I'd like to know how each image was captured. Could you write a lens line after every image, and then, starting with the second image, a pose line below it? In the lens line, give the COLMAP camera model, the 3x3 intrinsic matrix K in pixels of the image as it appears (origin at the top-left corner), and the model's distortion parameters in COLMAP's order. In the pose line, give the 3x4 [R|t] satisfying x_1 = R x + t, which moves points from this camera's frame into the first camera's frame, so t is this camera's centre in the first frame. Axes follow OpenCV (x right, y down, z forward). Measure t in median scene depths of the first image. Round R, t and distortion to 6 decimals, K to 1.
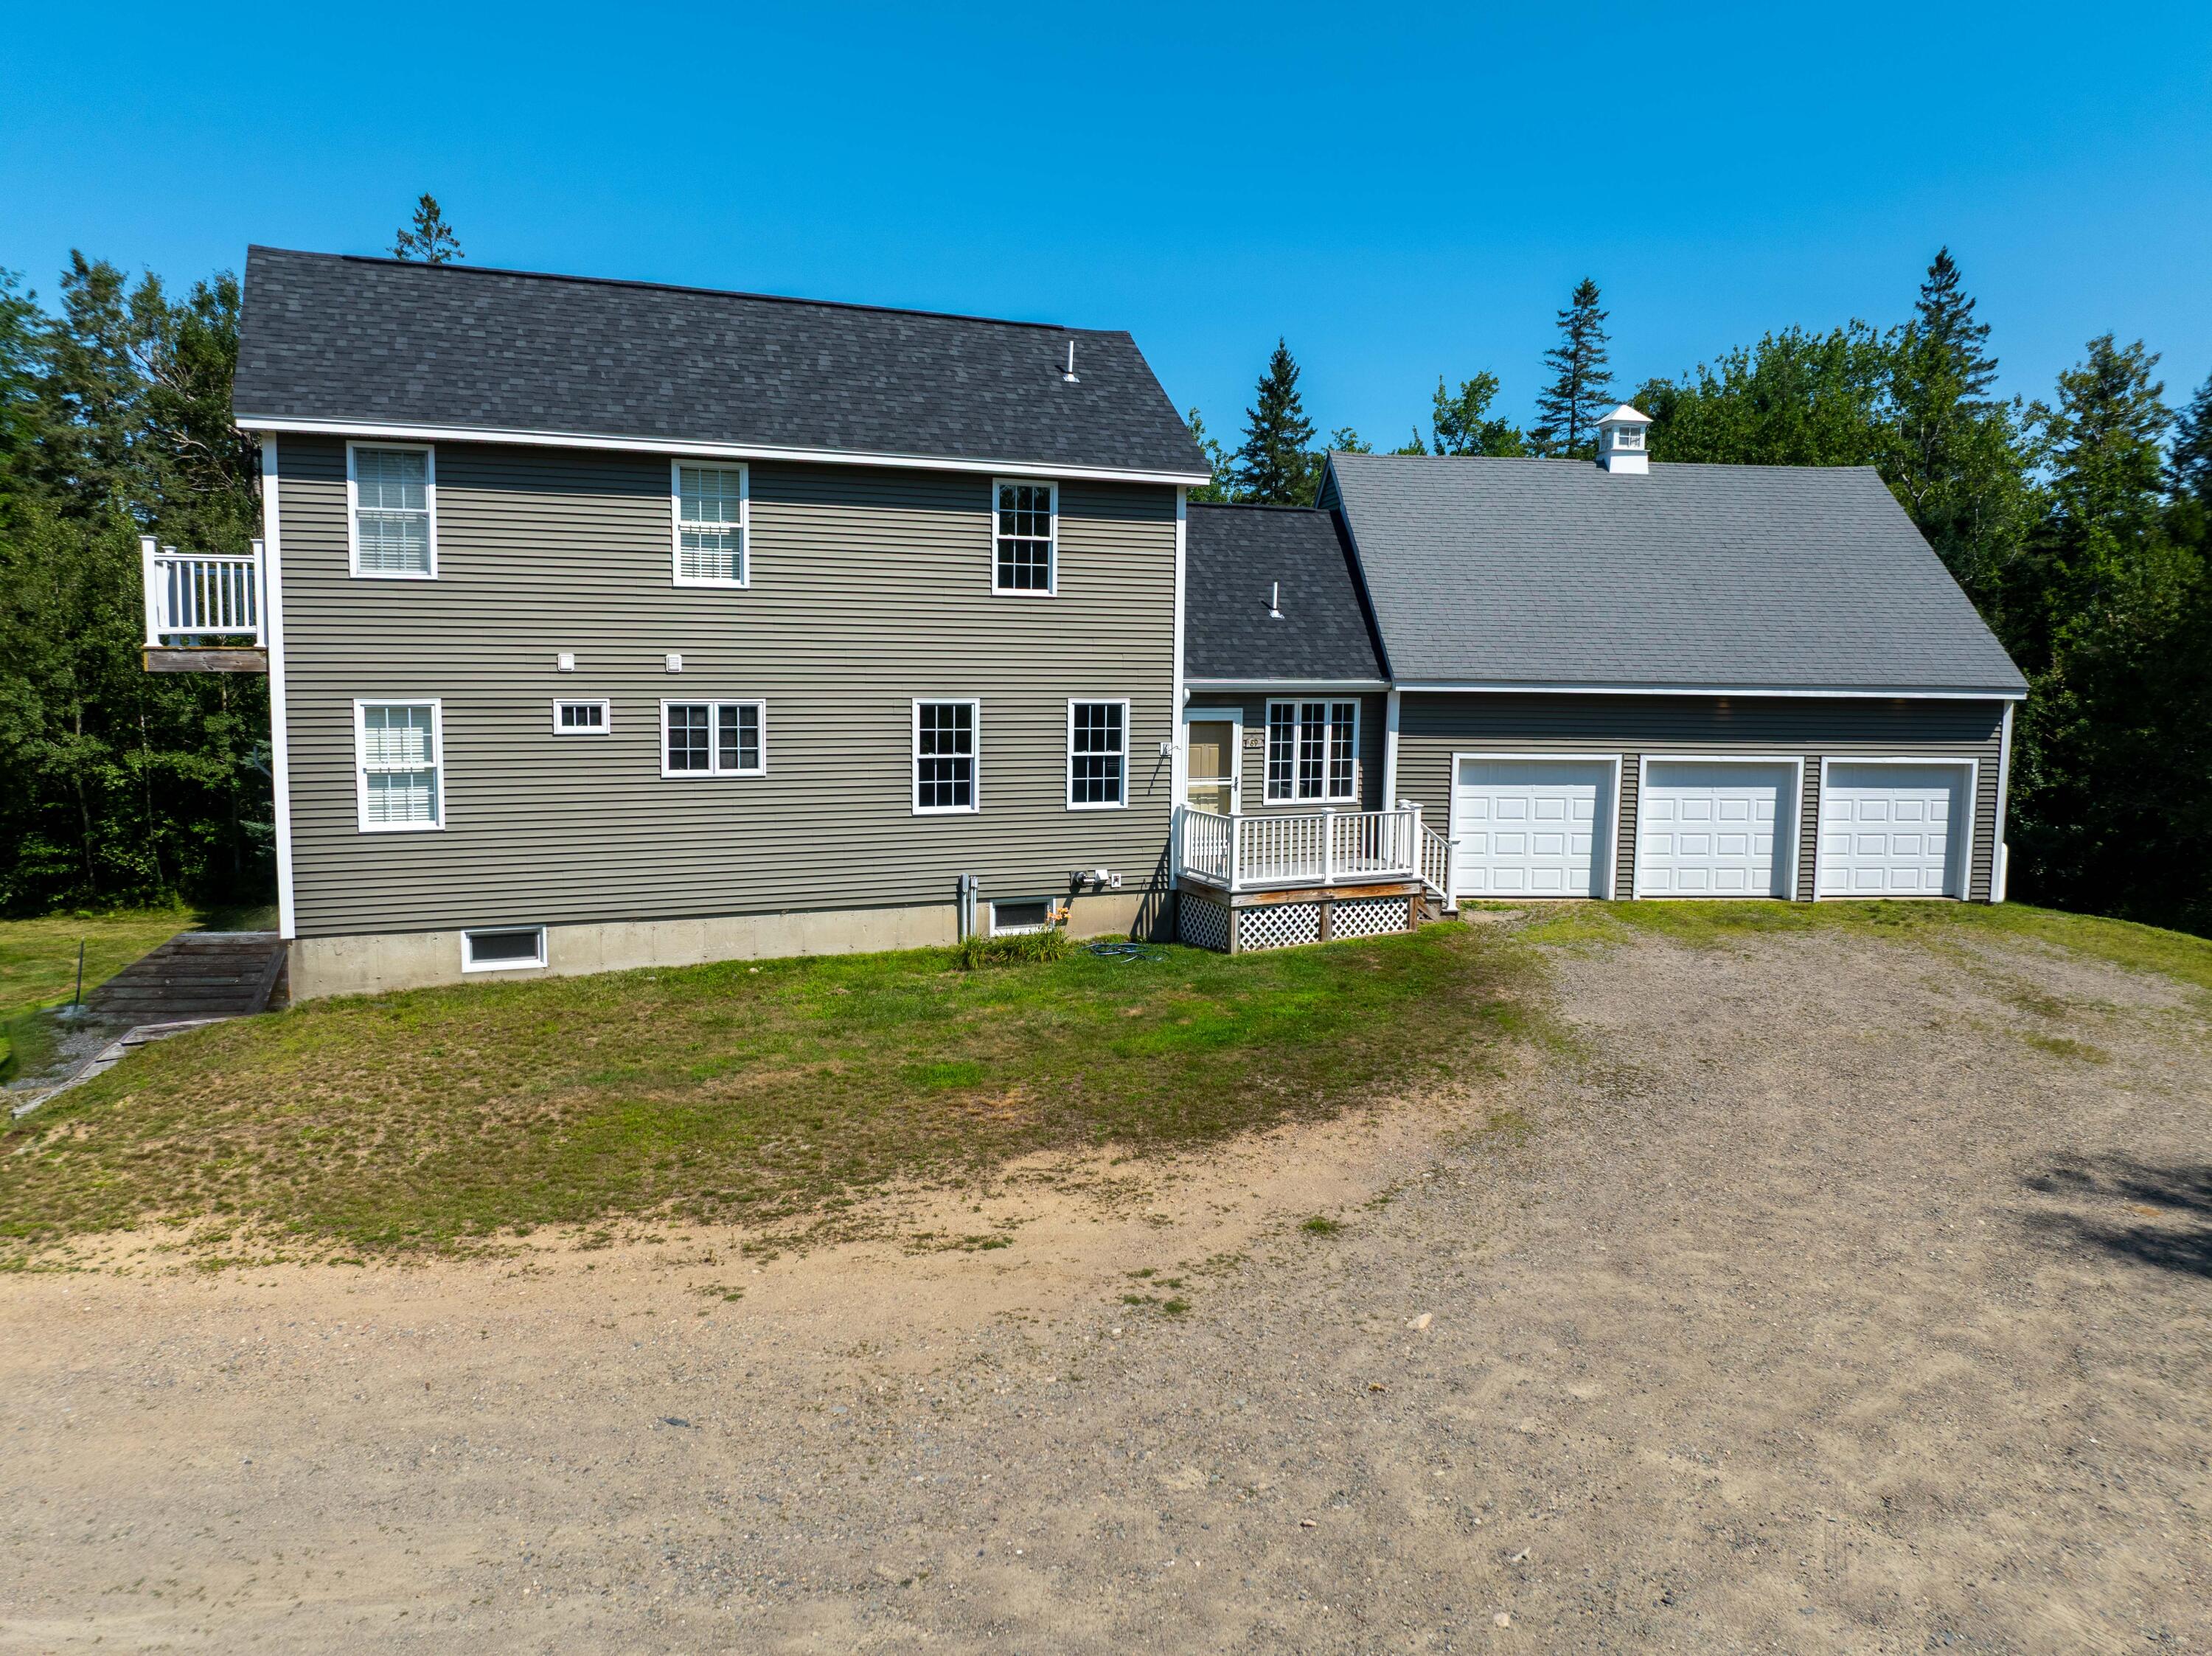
lens RADIAL K [[1594.5, 0, 1083.0], [0, 1594.5, 820.8], [0, 0, 1]] dist [-0.039554, -0.004462]
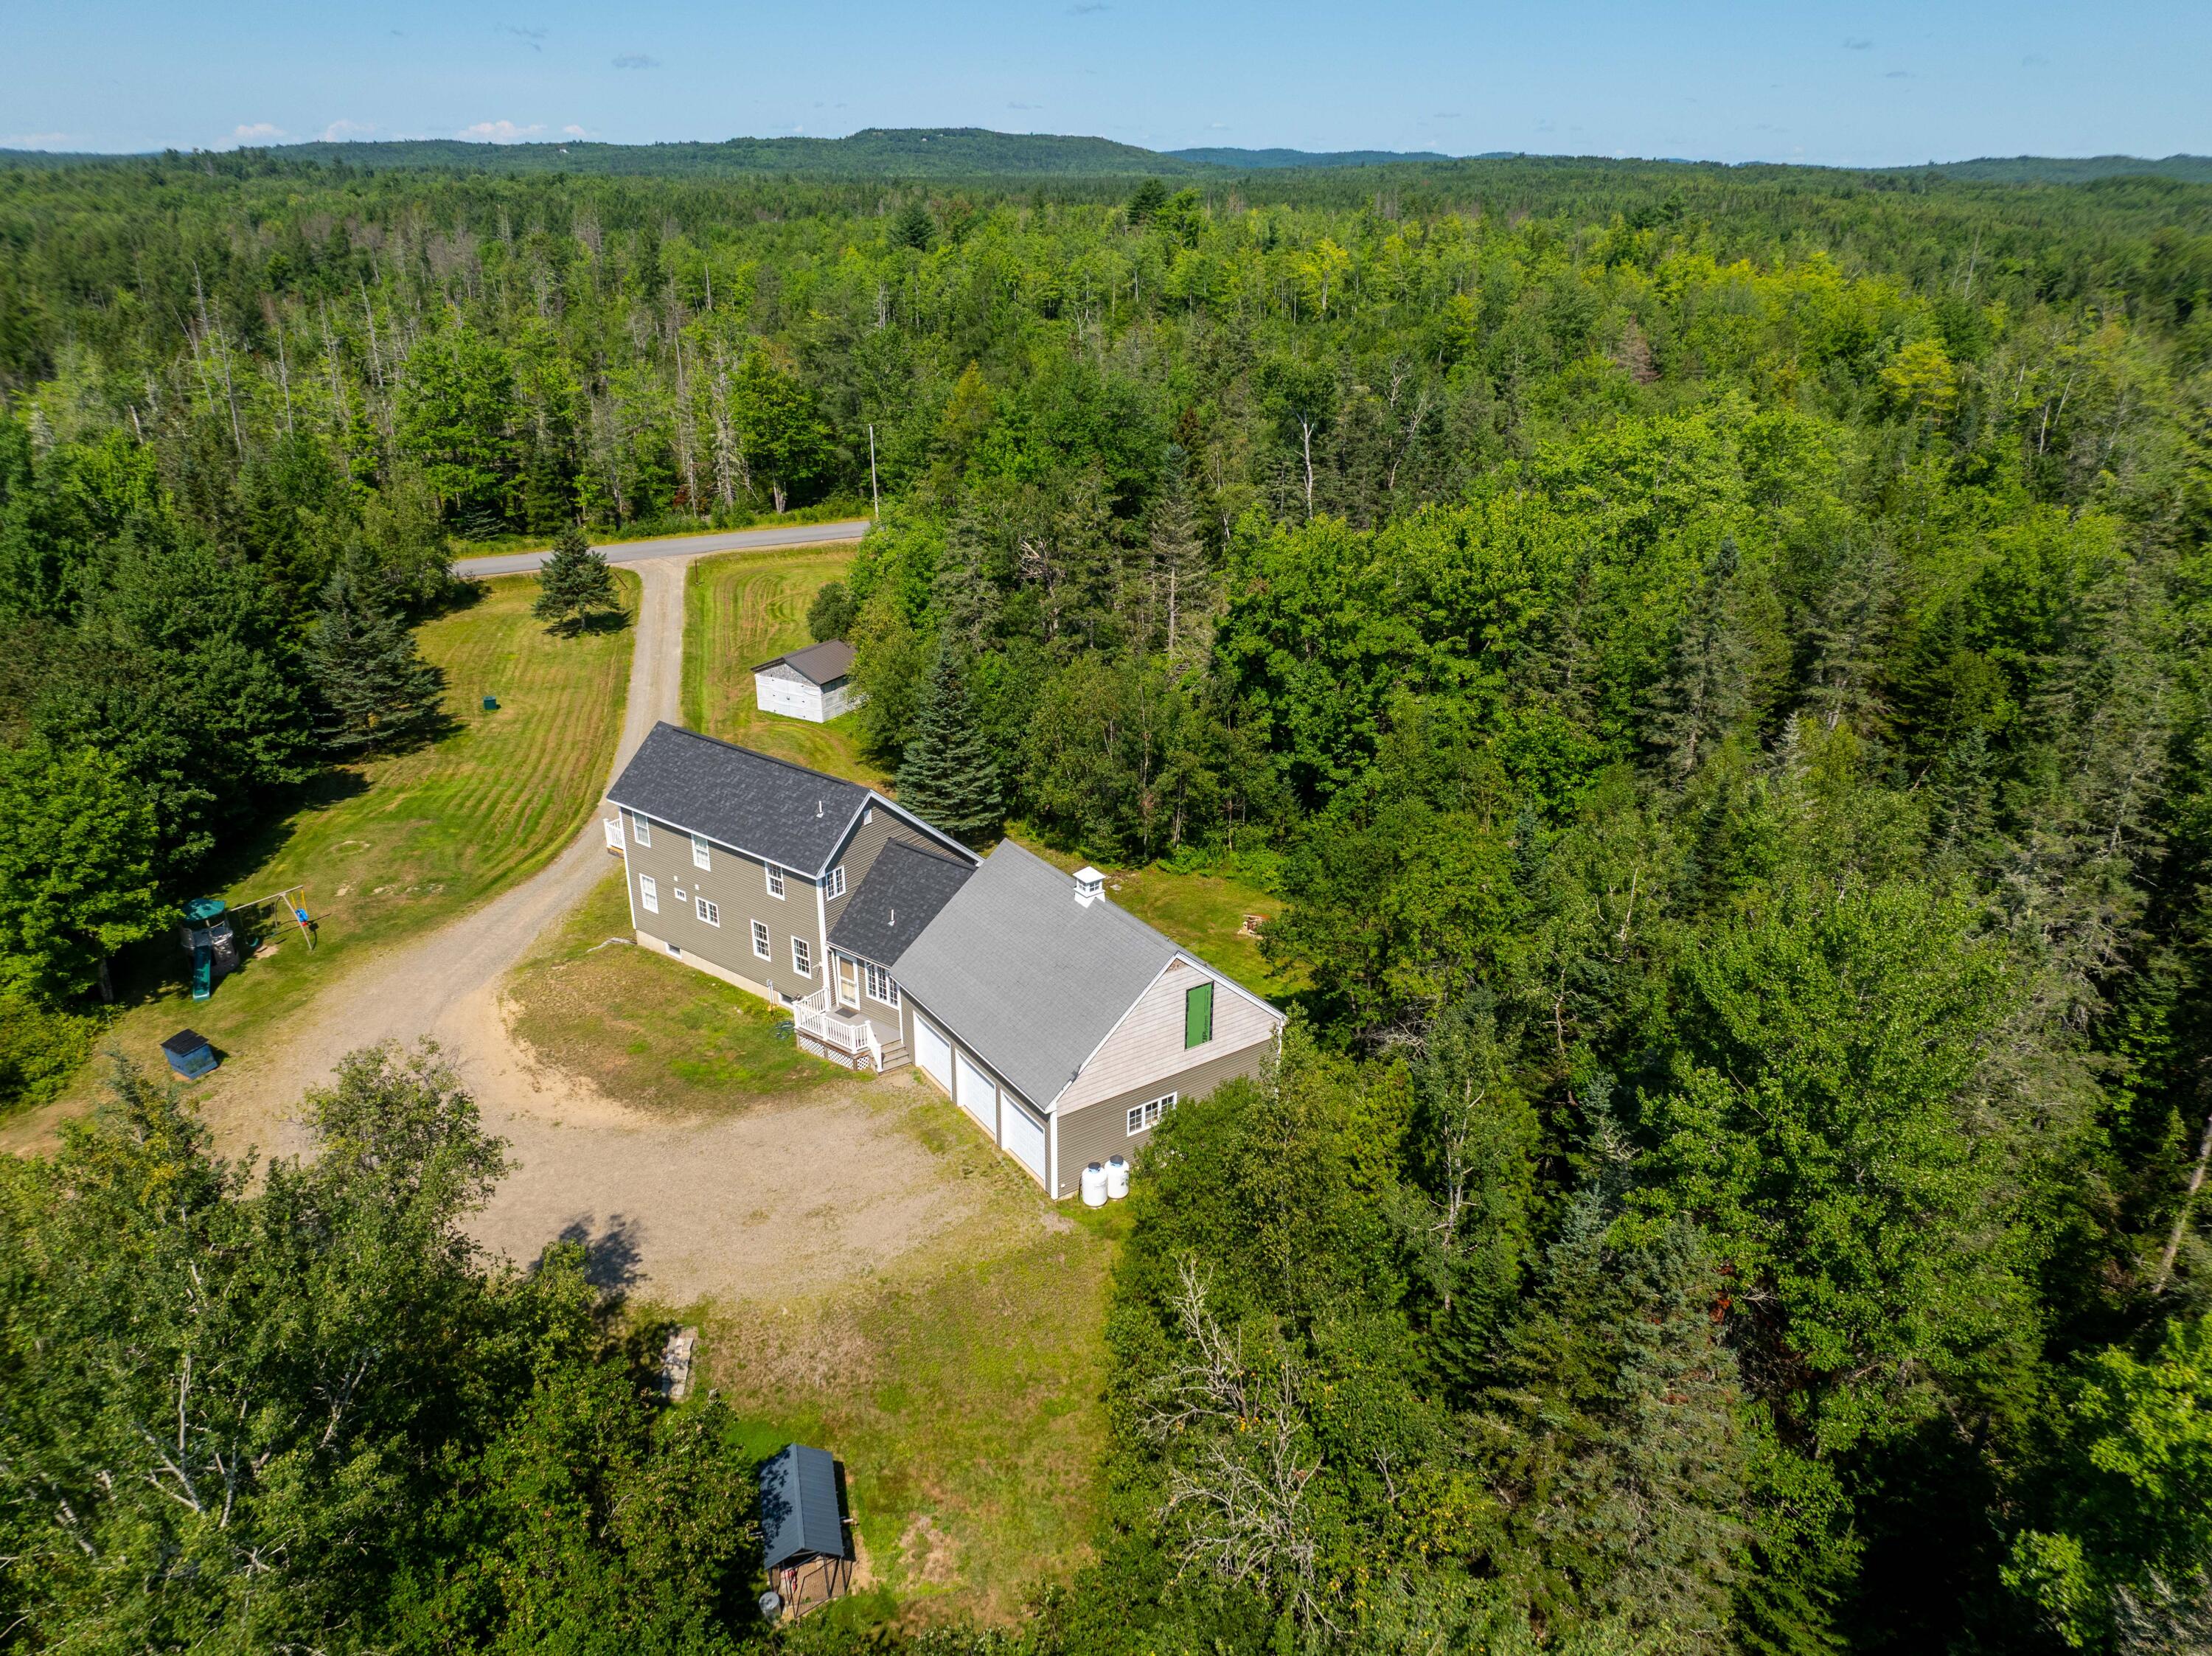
lens RADIAL K [[1589.0, 0, 1106.0], [0, 1589.0, 828.0], [0, 0, 1]] dist [-0.036969, 0.016090]
pose [[0.467072, 0.330033, -0.820318, 2.356214], [-0.088978, 0.940566, 0.327748, -1.161041], [0.879731, -0.080092, 0.468678, 0.226101]]
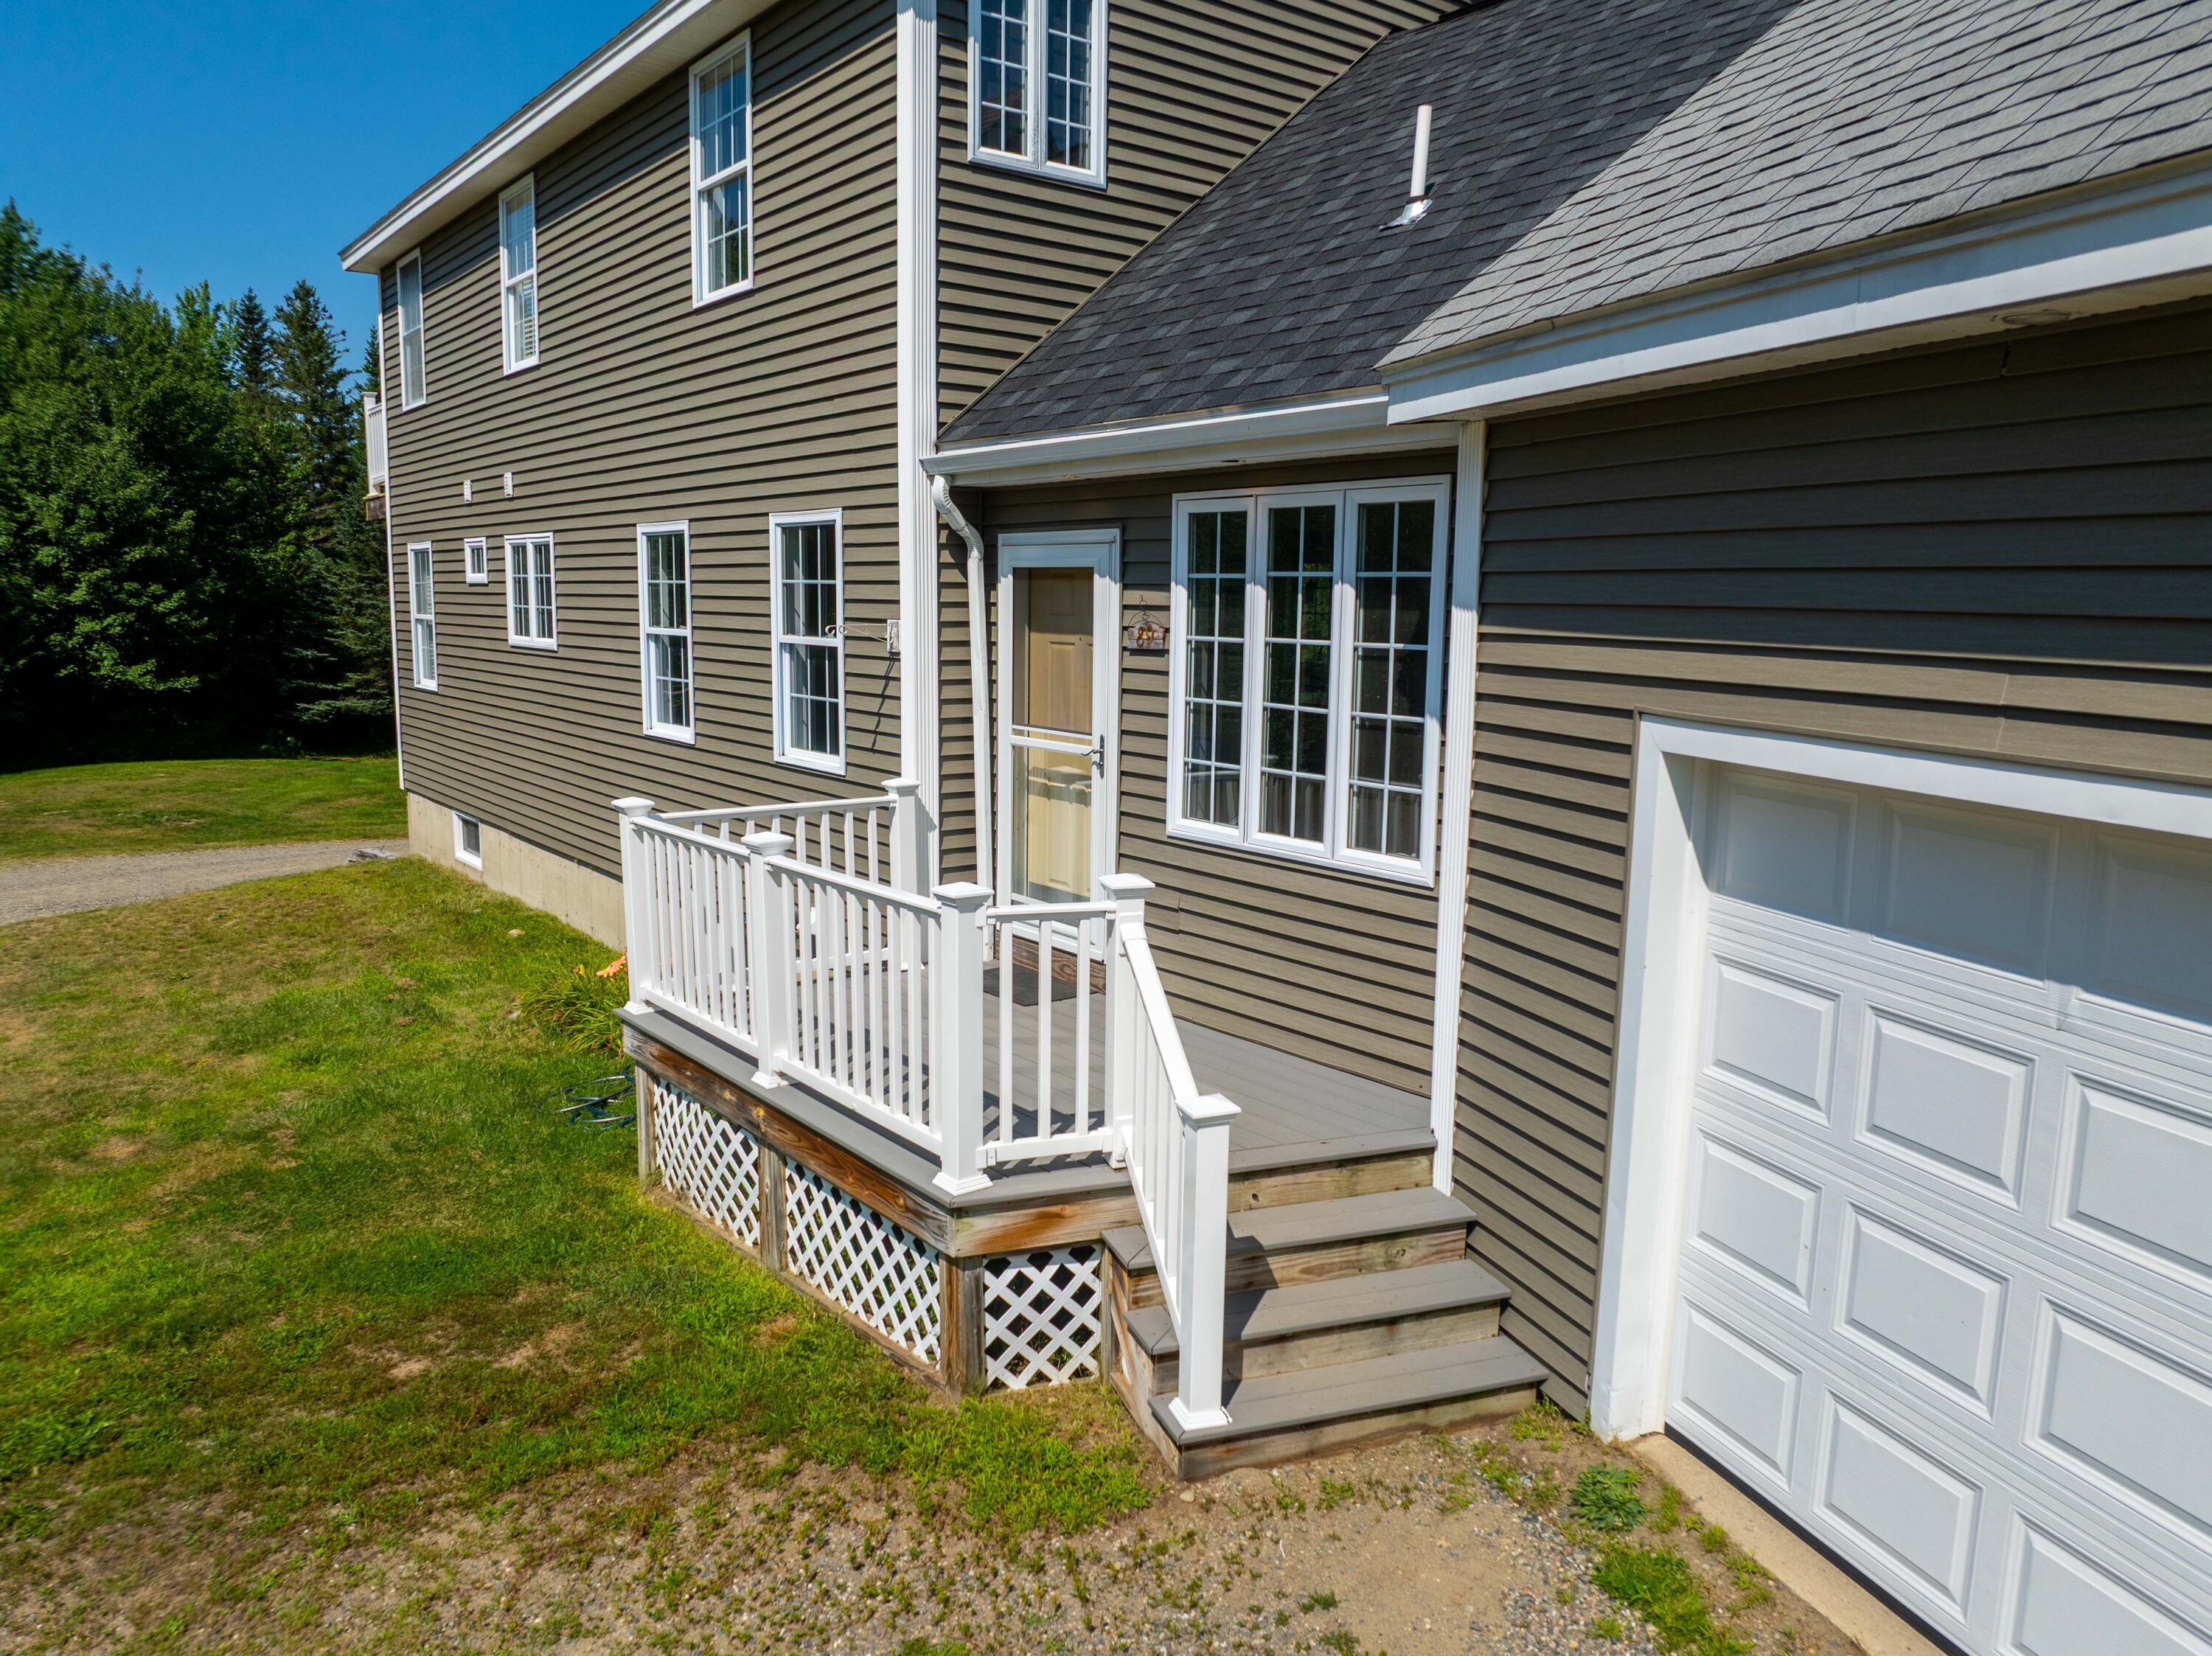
lens RADIAL K [[1589.0, 0, 1106.0], [0, 1589.0, 828.0], [0, 0, 1]] dist [-0.036969, 0.016090]
pose [[0.221522, 0.131827, -0.966204, 0.453046], [-0.108317, 0.988015, 0.109969, -0.048381], [0.969121, 0.080296, 0.233146, 0.986845]]
